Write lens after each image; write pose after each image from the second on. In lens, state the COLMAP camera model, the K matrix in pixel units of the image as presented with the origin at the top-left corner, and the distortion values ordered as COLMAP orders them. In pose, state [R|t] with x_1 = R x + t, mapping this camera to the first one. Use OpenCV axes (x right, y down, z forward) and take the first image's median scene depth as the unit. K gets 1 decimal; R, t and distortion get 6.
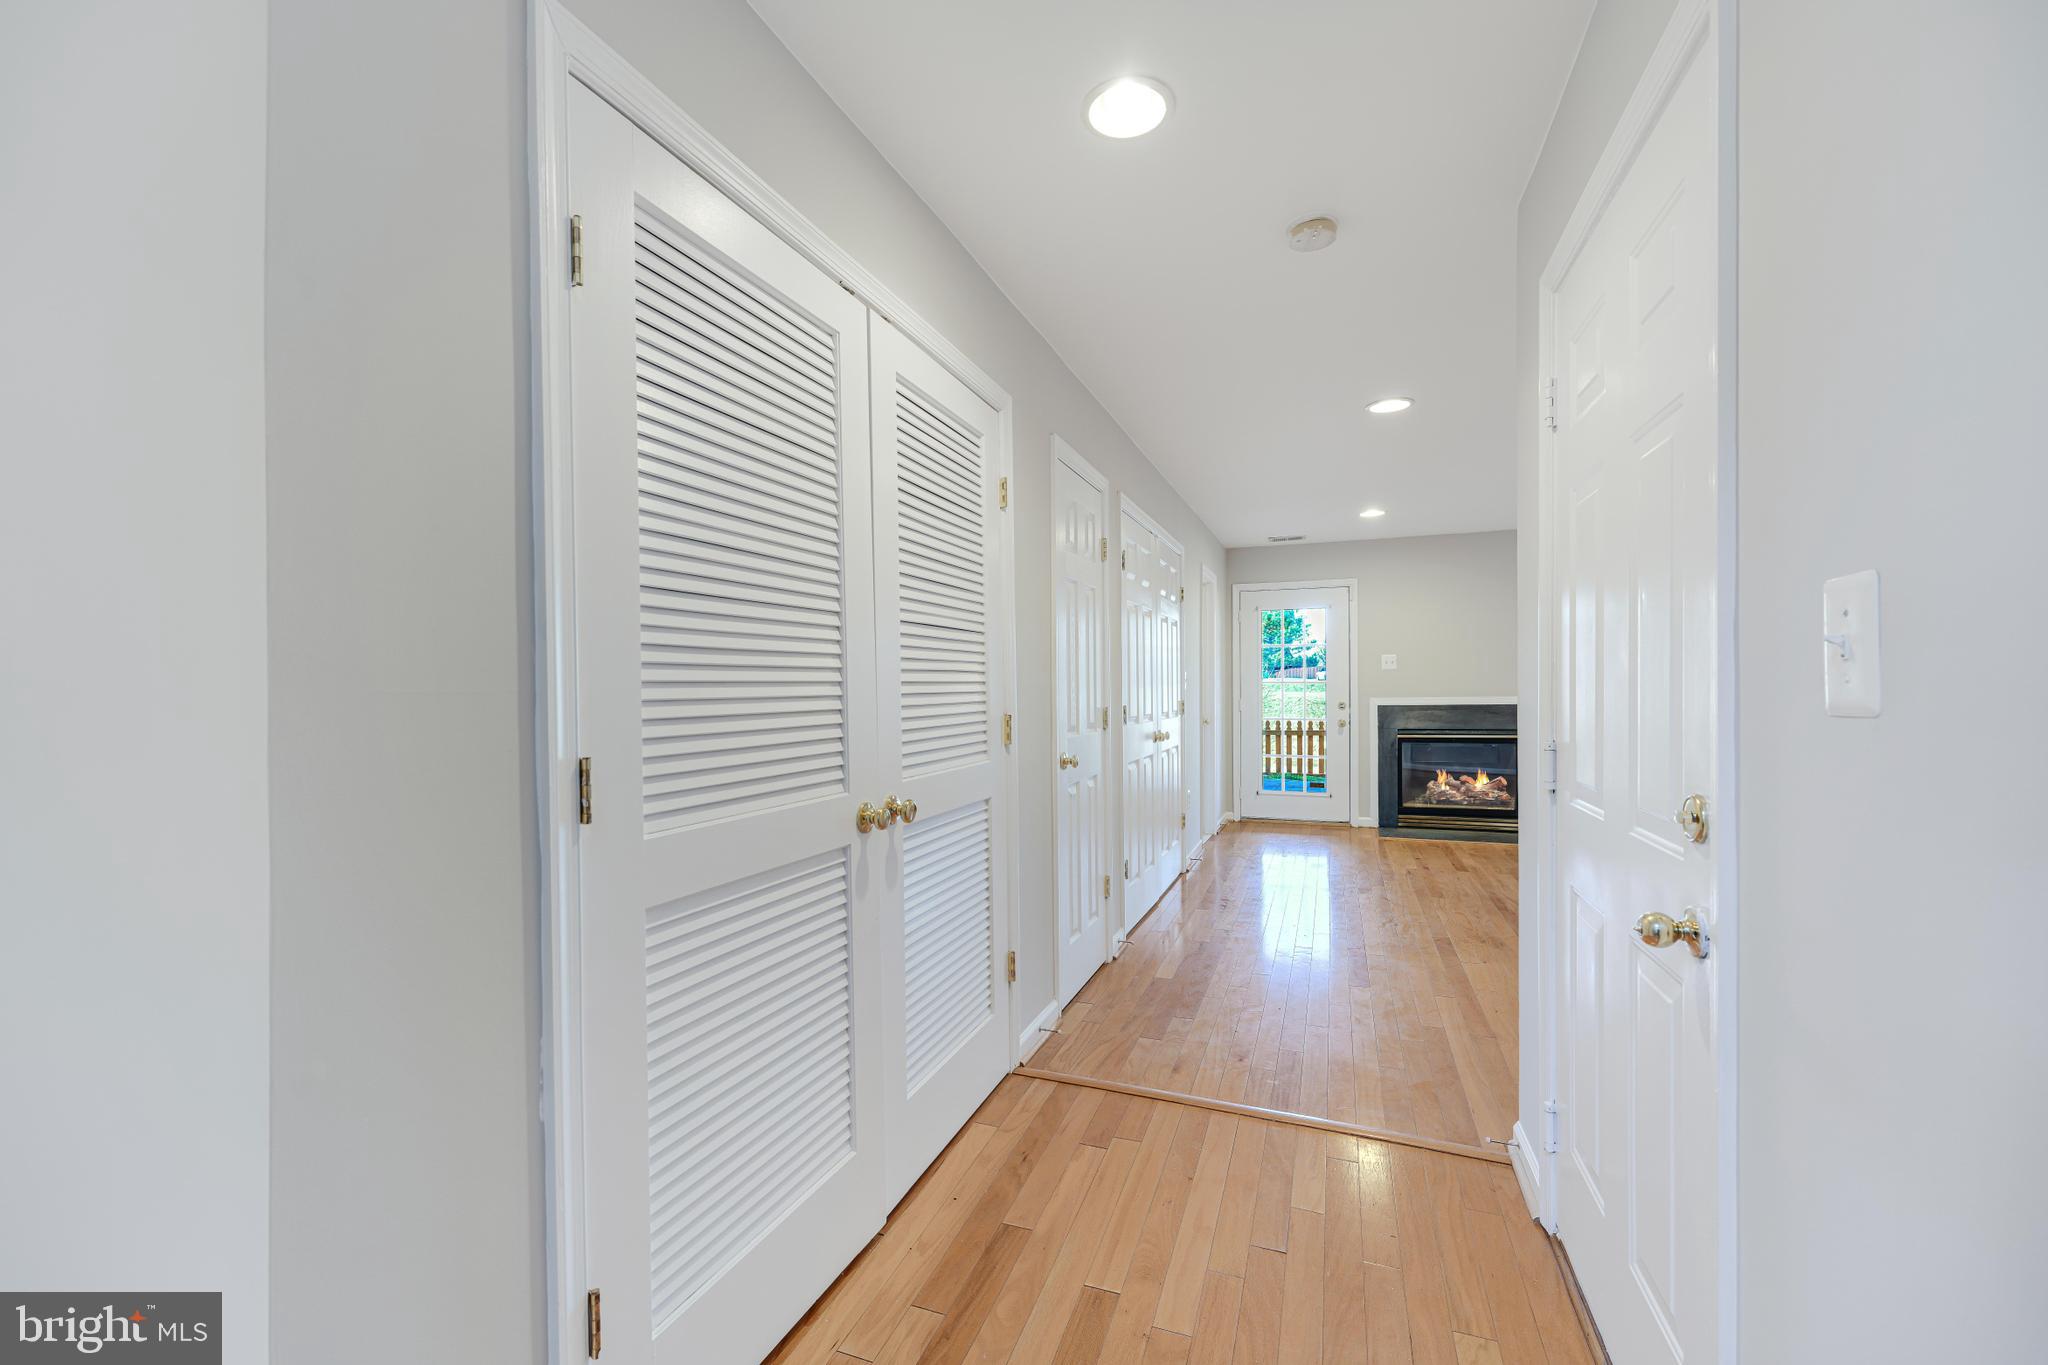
lens RADIAL K [[835.3, 0, 1025.4], [0, 835.3, 681.2], [0, 0, 1]] dist [0.002669, 0.000578]
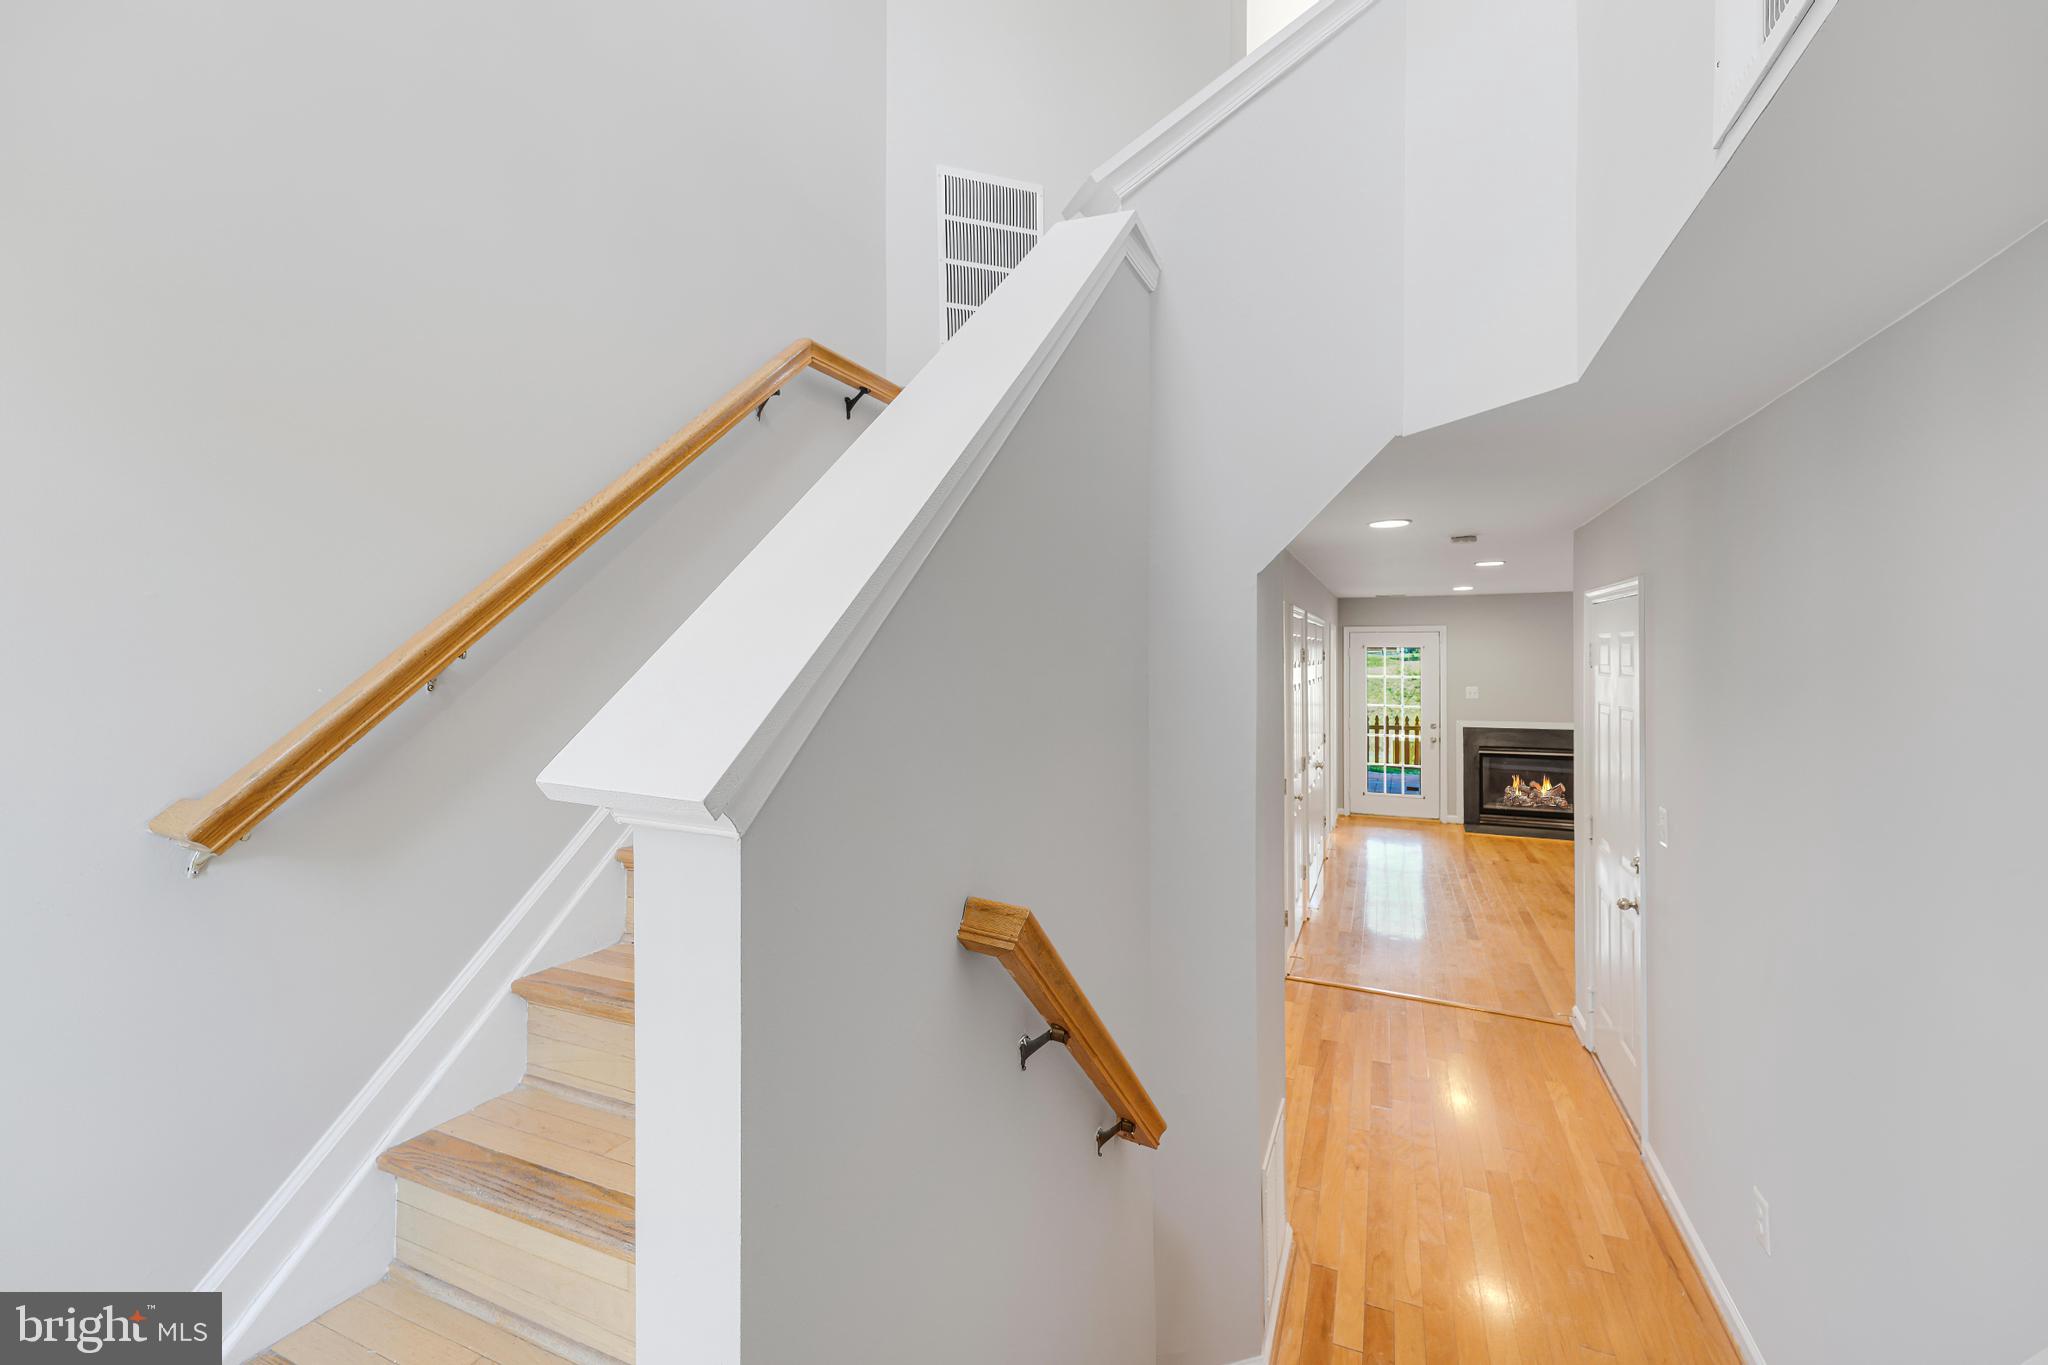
lens RADIAL K [[835.3, 0, 1032.1], [0, 835.3, 625.1], [0, 0, 1]] dist [0.002669, 0.000578]
pose [[0.998841, 0.011069, -0.046847, -0.180433], [-0.012282, 0.999594, -0.025702, -0.088483], [0.046543, 0.026247, 0.998571, -0.313320]]
